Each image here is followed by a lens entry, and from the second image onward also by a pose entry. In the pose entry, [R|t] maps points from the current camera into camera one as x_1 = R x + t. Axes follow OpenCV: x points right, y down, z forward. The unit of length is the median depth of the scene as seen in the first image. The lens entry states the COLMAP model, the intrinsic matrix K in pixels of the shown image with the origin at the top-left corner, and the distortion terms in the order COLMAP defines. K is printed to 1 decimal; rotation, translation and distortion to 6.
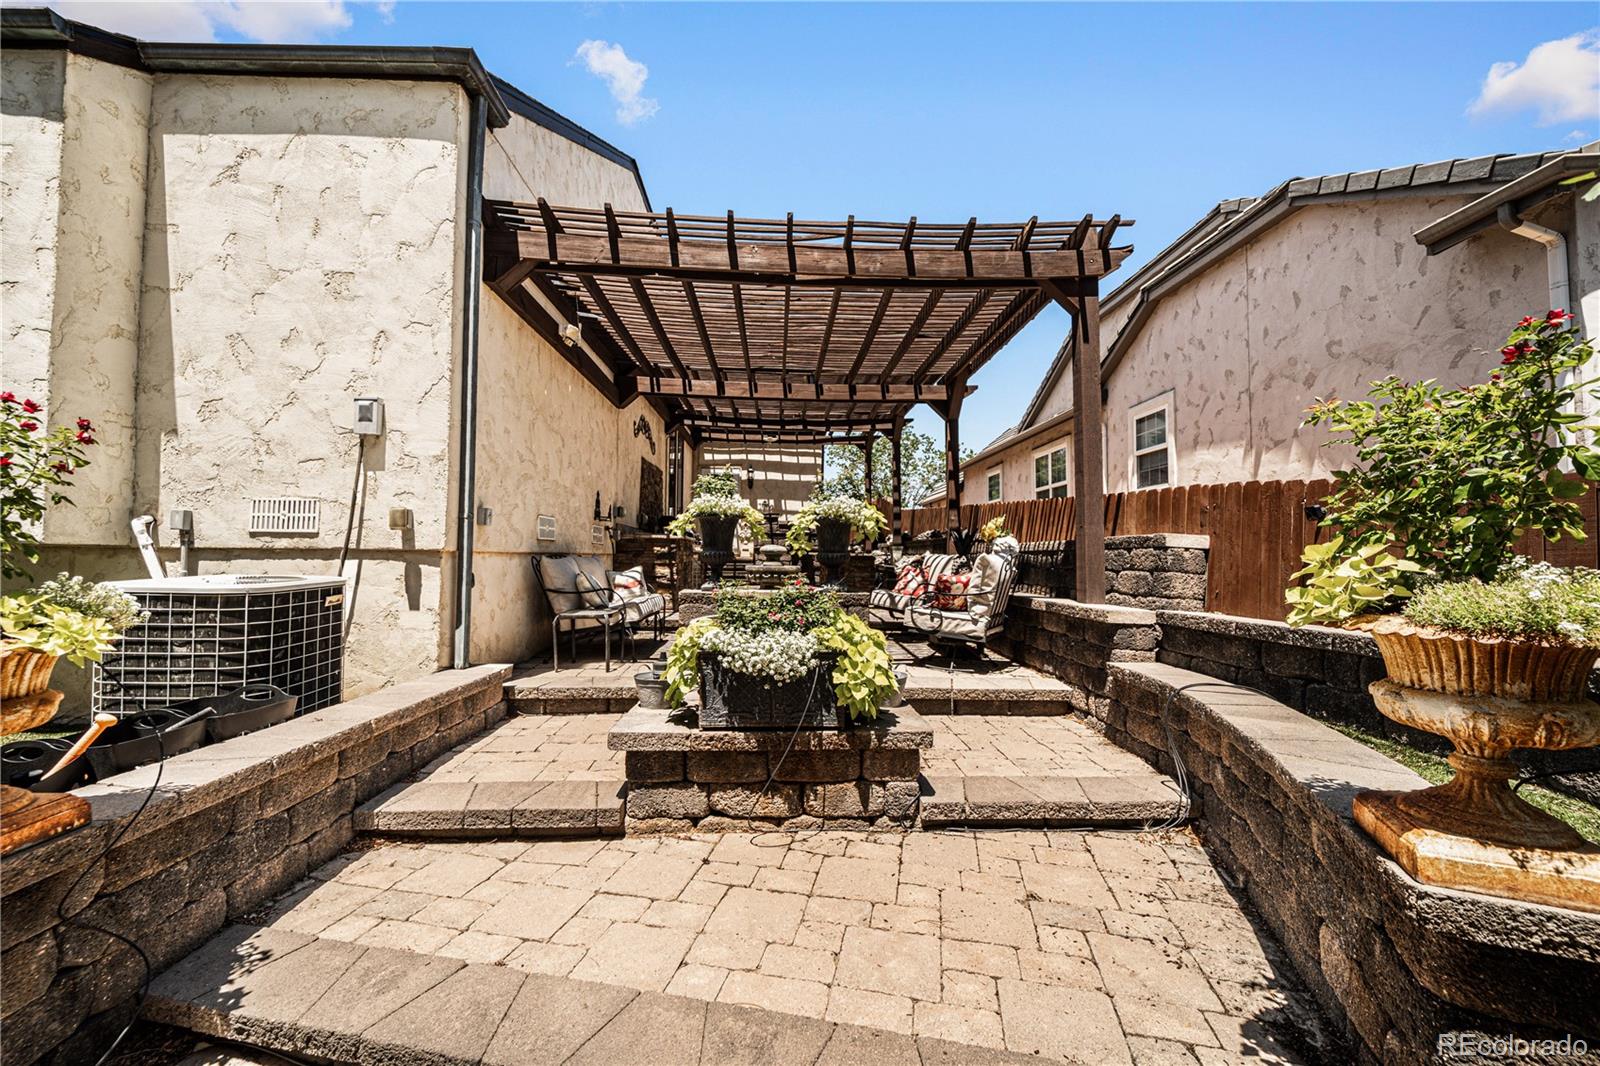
lens RADIAL K [[646.8, 0, 778.9], [0, 646.8, 532.7], [0, 0, 1]] dist [-0.000734, -0.000073]
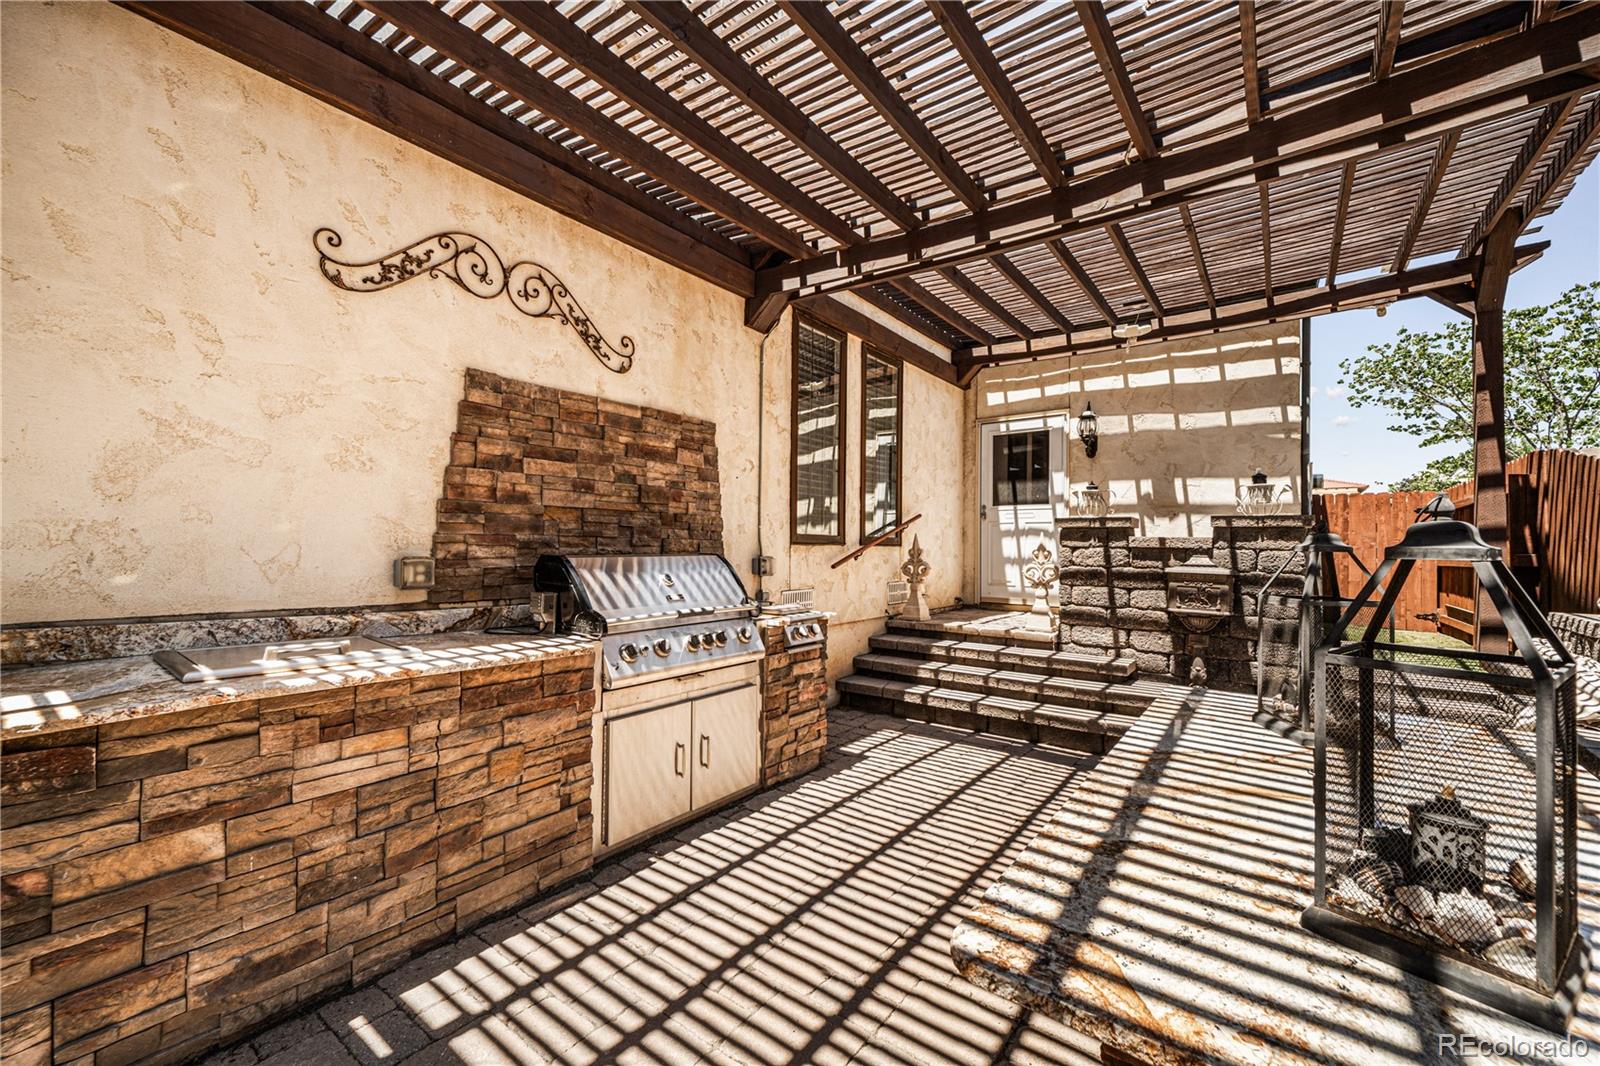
lens RADIAL K [[646.8, 0, 778.9], [0, 646.8, 532.7], [0, 0, 1]] dist [-0.000734, -0.000073]
pose [[0.782686, -0.013709, -0.622265, 0.061033], [0.016997, 0.999855, -0.000649, -0.021445], [0.622184, -0.010068, 0.782806, 0.531525]]
